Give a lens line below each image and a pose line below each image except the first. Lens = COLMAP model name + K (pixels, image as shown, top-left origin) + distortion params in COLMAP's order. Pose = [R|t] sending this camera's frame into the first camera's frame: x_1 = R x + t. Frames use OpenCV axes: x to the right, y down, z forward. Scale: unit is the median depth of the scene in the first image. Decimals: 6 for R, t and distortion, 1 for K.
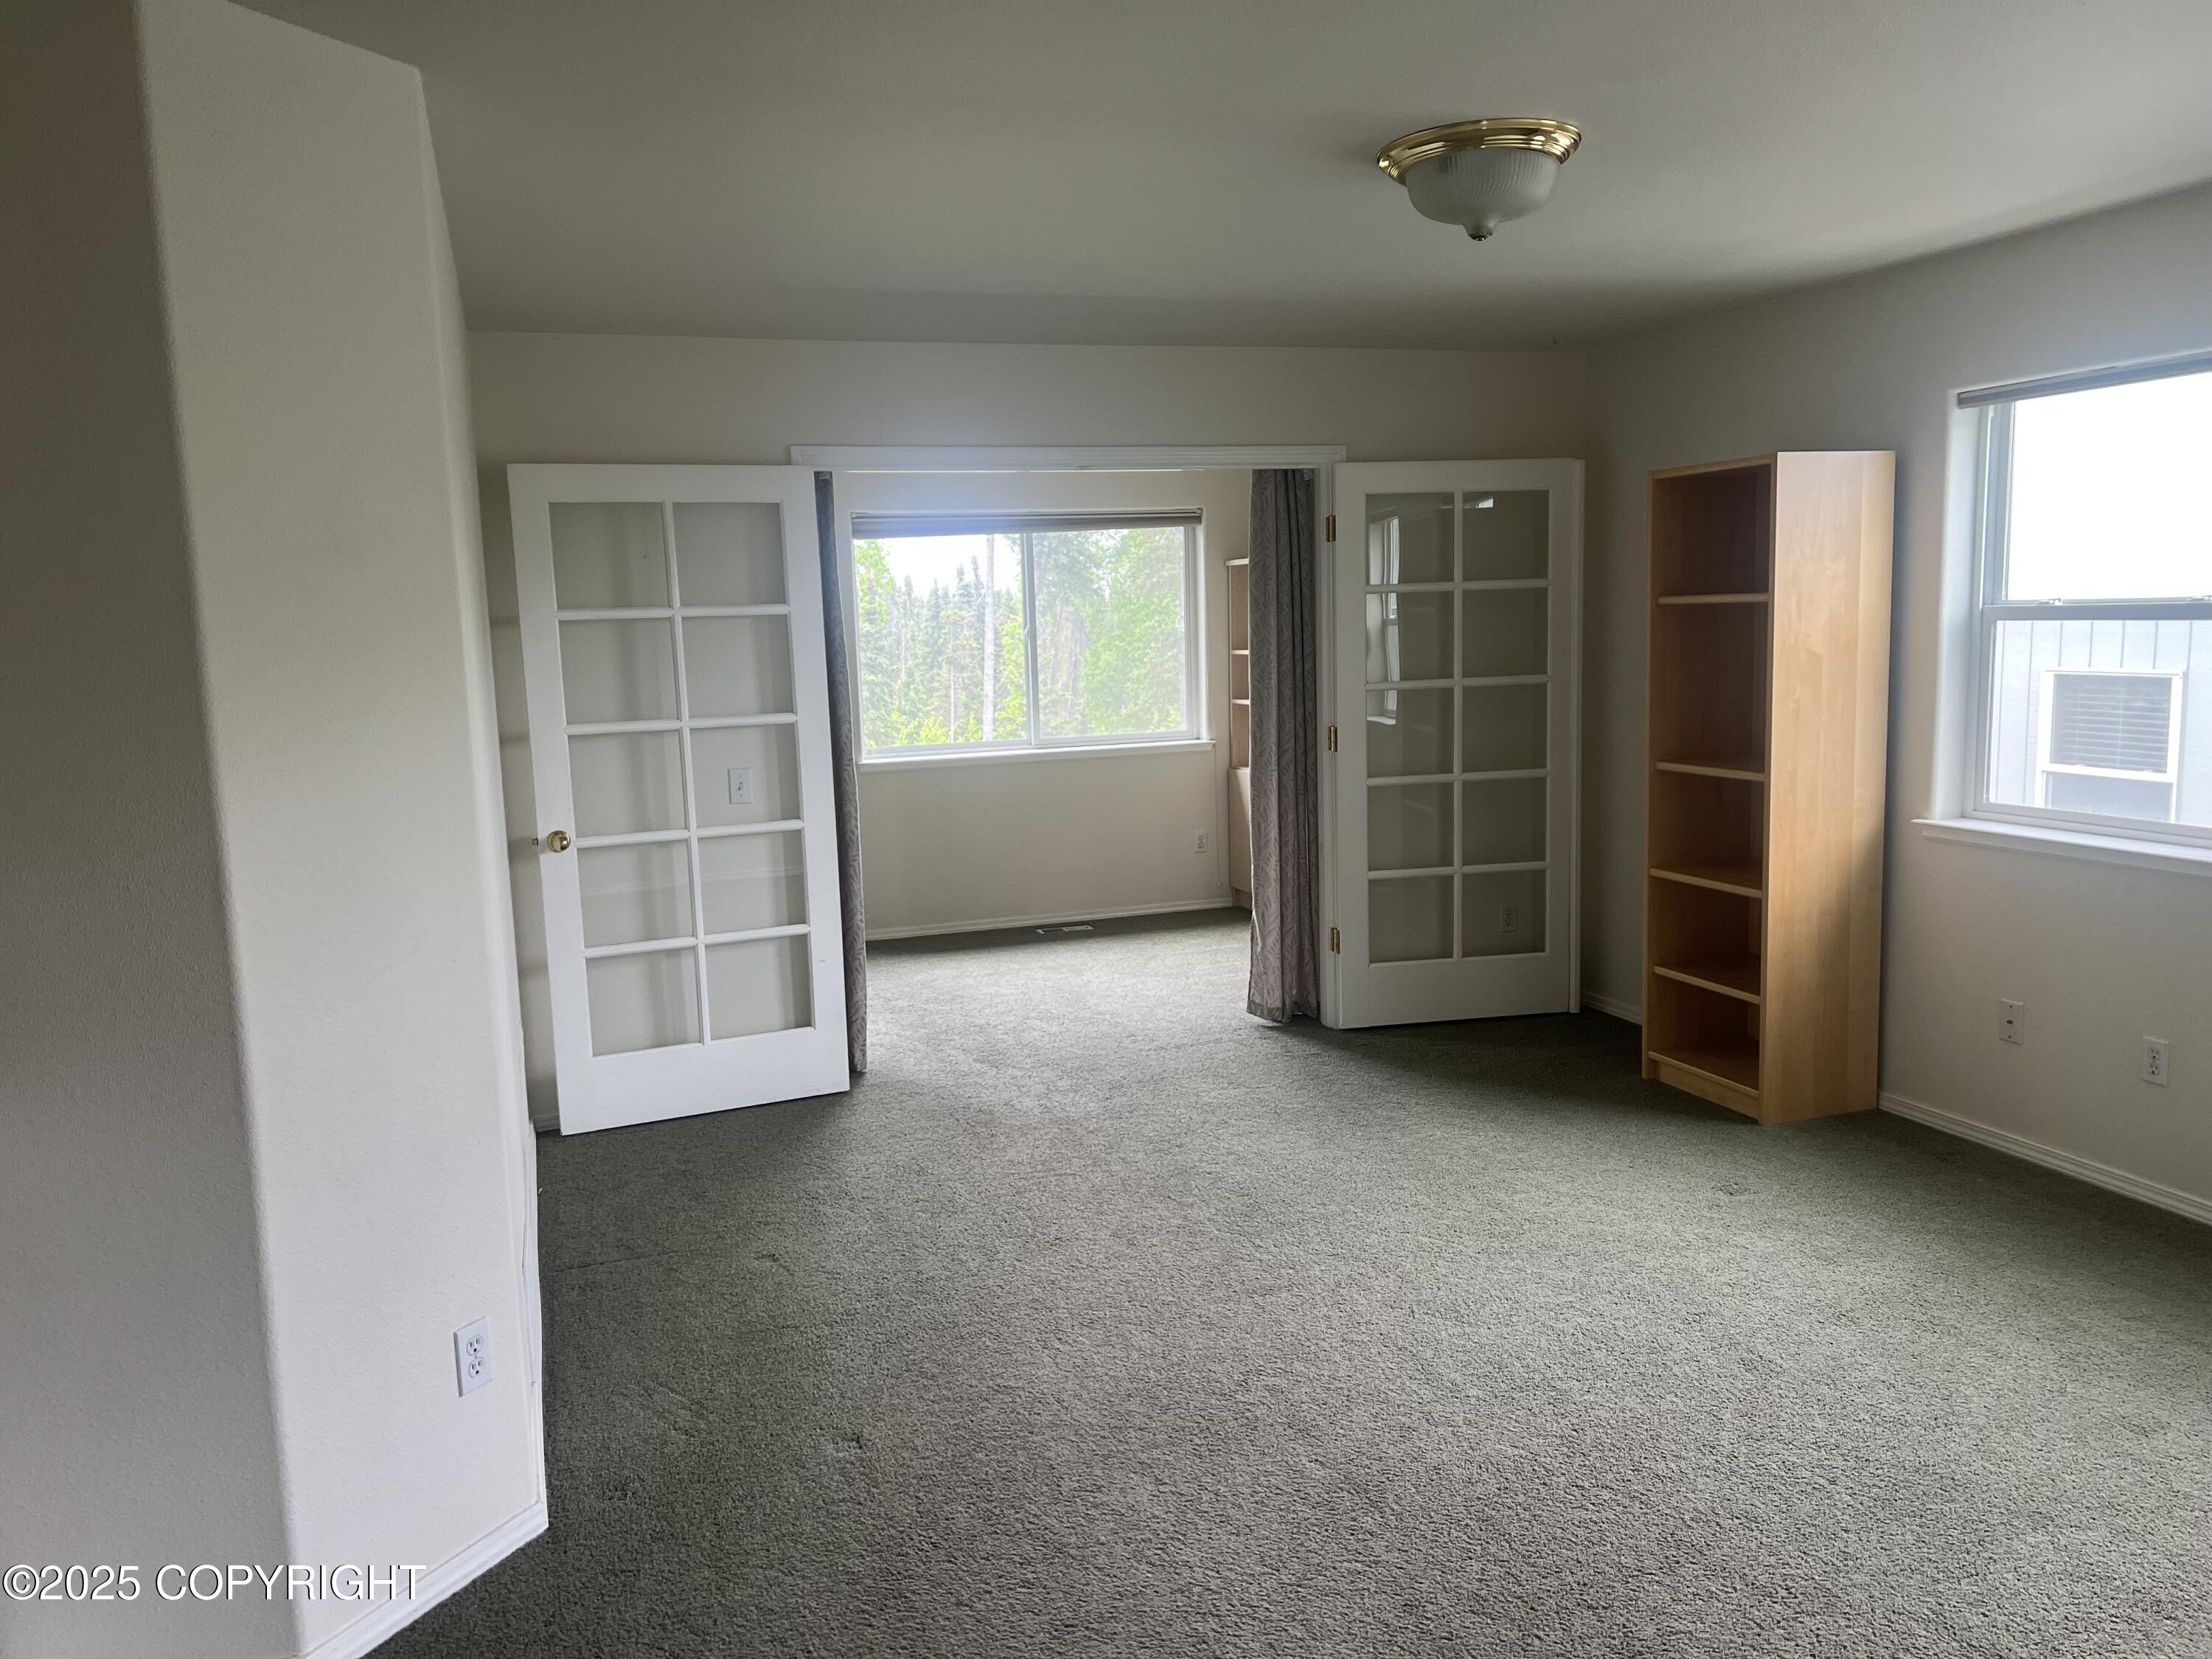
lens RADIAL K [[1667.6, 0, 1094.4], [0, 1667.6, 815.3], [0, 0, 1]] dist [0.039961, -0.042733]
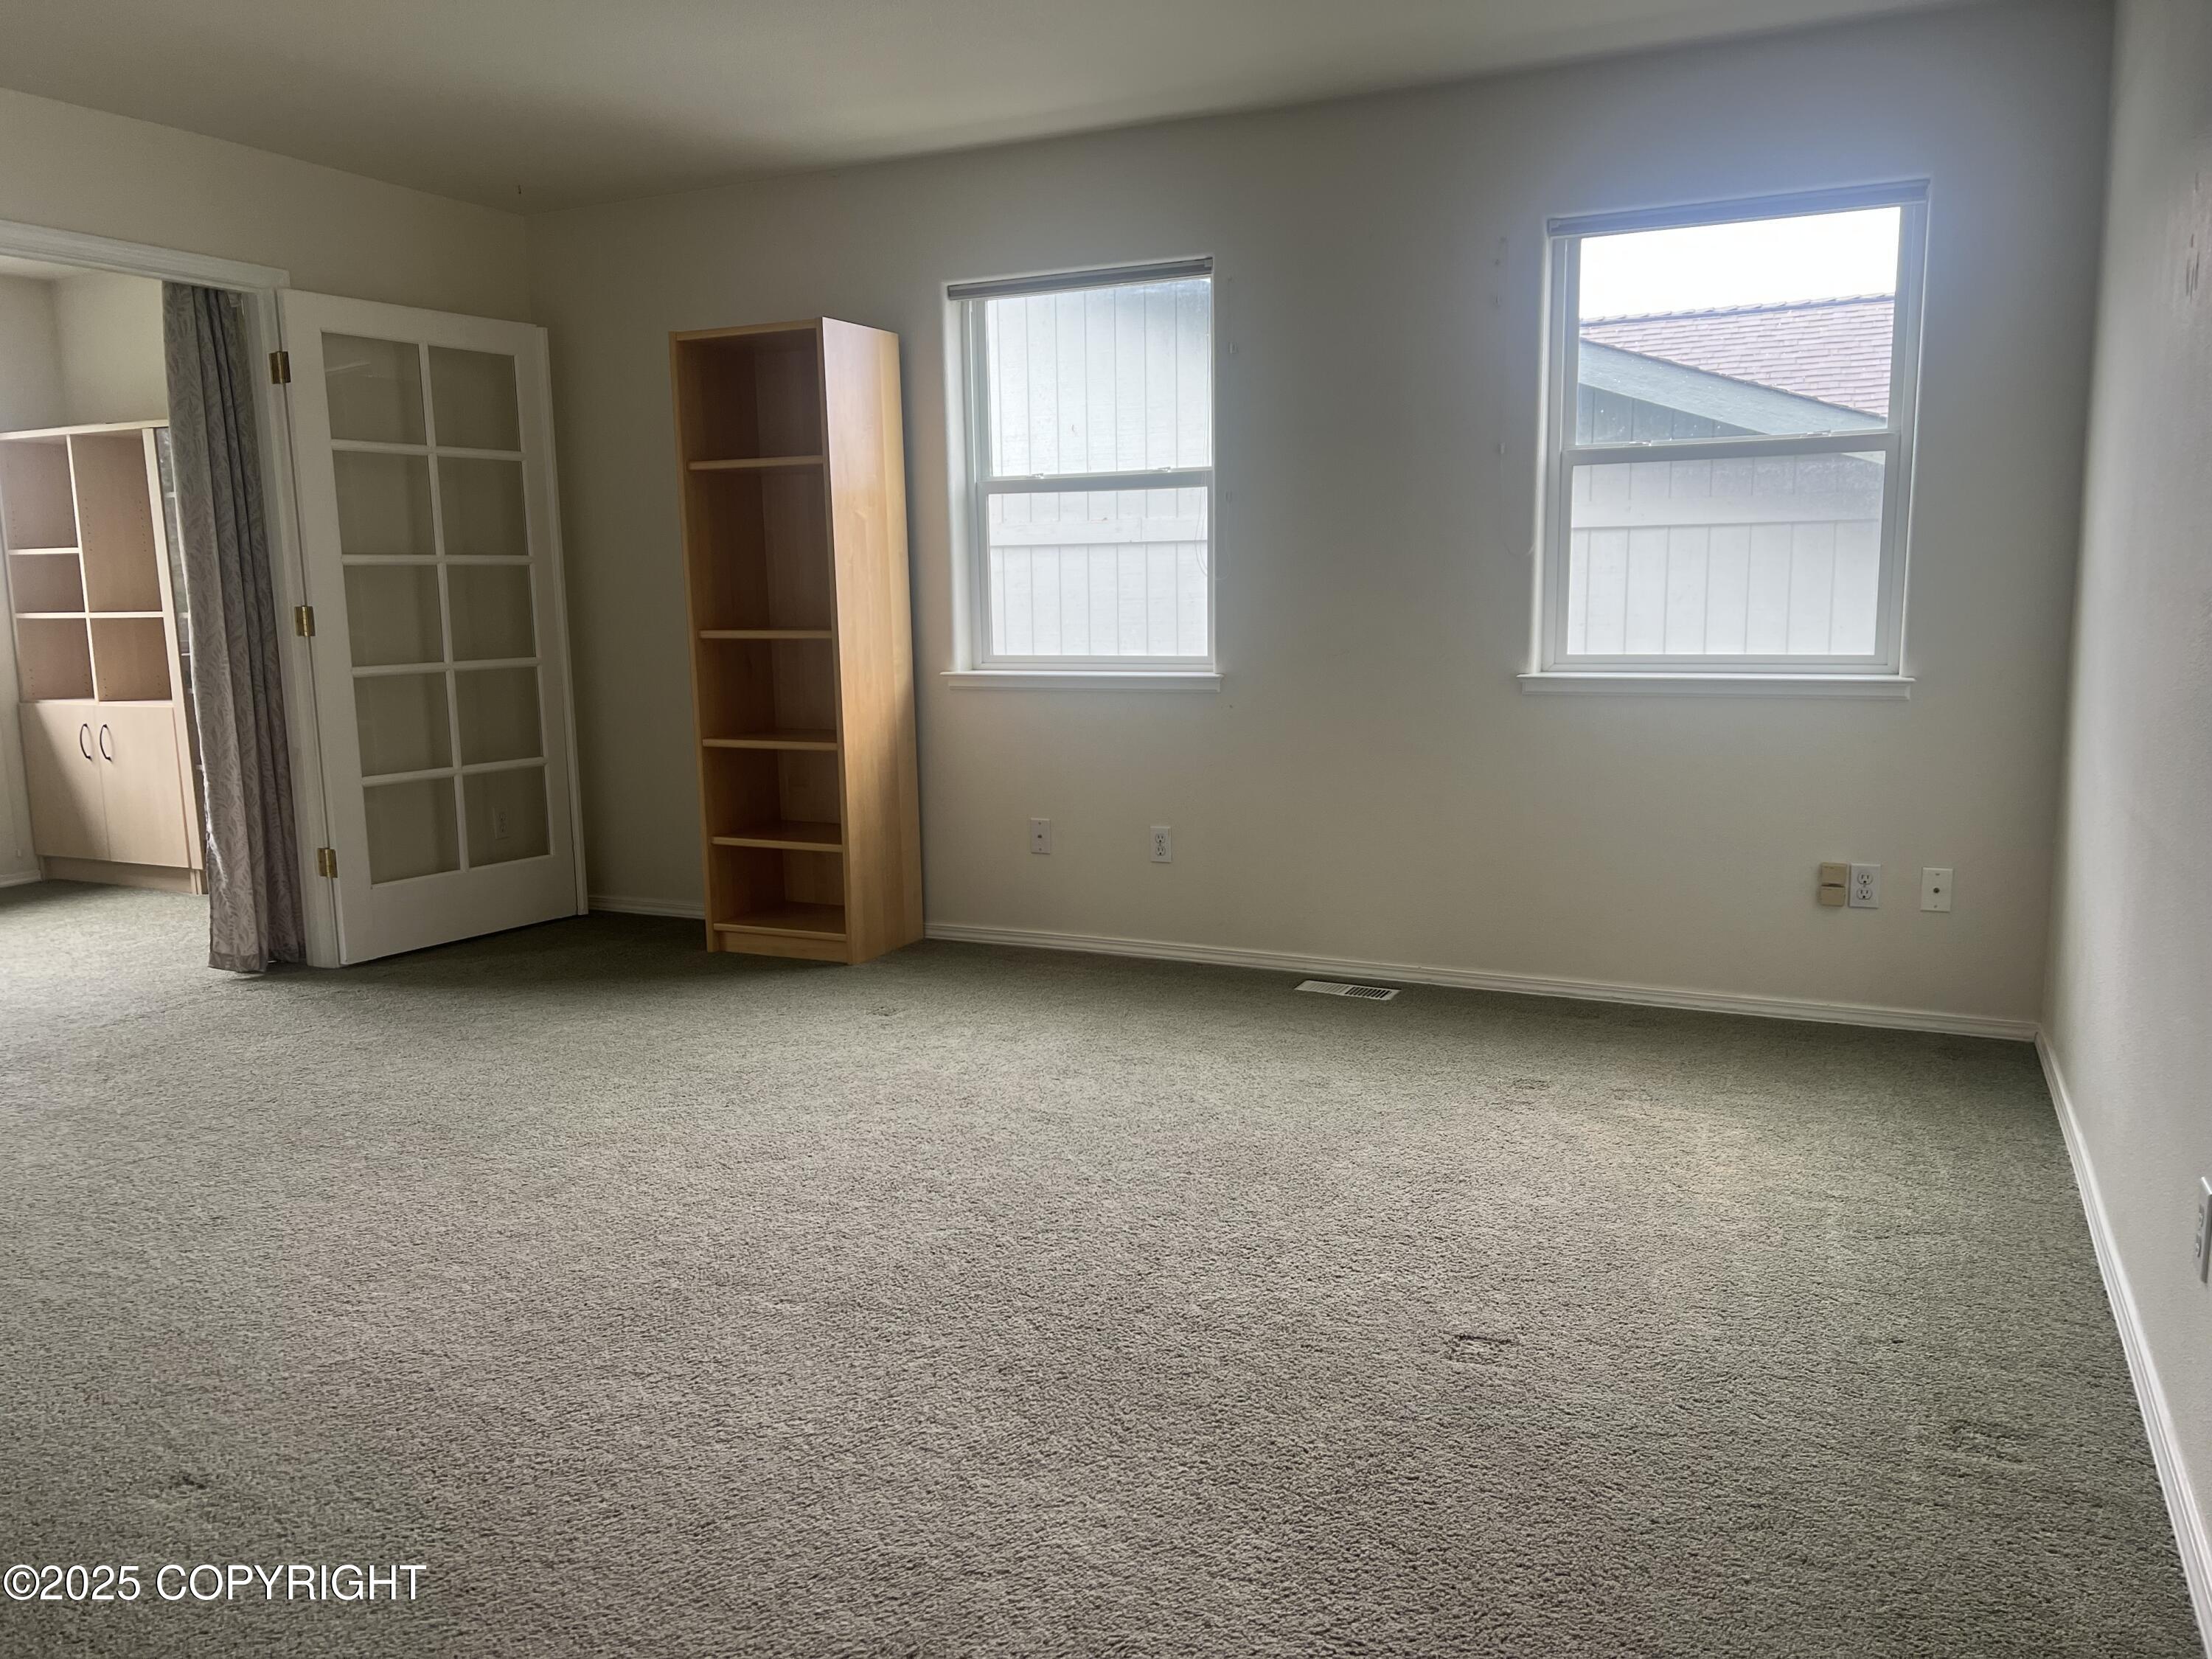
lens RADIAL K [[1667.6, 0, 1106.8], [0, 1667.6, 848.4], [0, 0, 1]] dist [0.039961, -0.042733]
pose [[0.685619, -0.095386, 0.721684, -0.227095], [0.084640, 0.995100, 0.051112, 0.066119], [-0.723023, 0.026040, 0.690333, 0.143907]]
